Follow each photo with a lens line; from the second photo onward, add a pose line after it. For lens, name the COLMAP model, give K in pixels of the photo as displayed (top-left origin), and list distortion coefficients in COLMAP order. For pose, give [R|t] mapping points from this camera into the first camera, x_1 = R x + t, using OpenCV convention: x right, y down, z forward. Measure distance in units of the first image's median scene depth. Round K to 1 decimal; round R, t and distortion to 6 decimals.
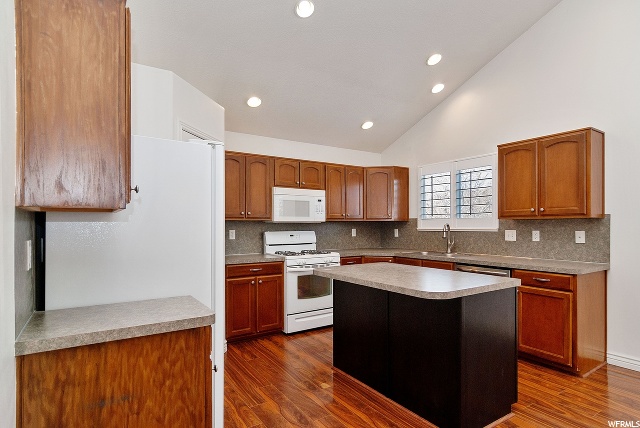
lens RADIAL K [[347.7, 0, 321.6], [0, 347.7, 226.6], [0, 0, 1]] dist [0.000725, 0.000375]
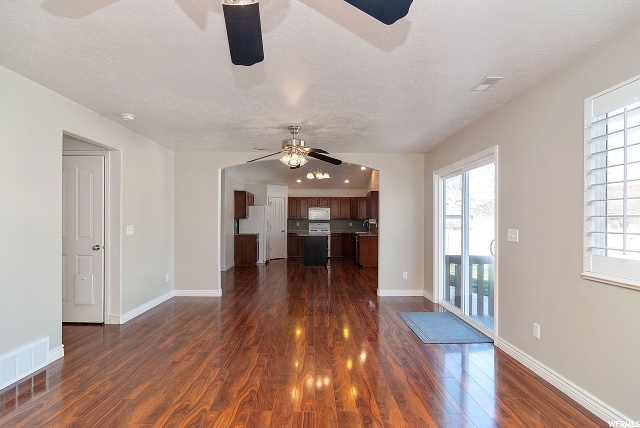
lens RADIAL K [[339.9, 0, 335.7], [0, 339.9, 224.0], [0, 0, 1]] dist [-0.001943, -0.000337]
pose [[0.866181, 0.003872, -0.499716, 1.801421], [-0.002331, 0.999990, 0.003708, 0.014126], [0.499725, -0.002047, 0.866182, -1.629263]]
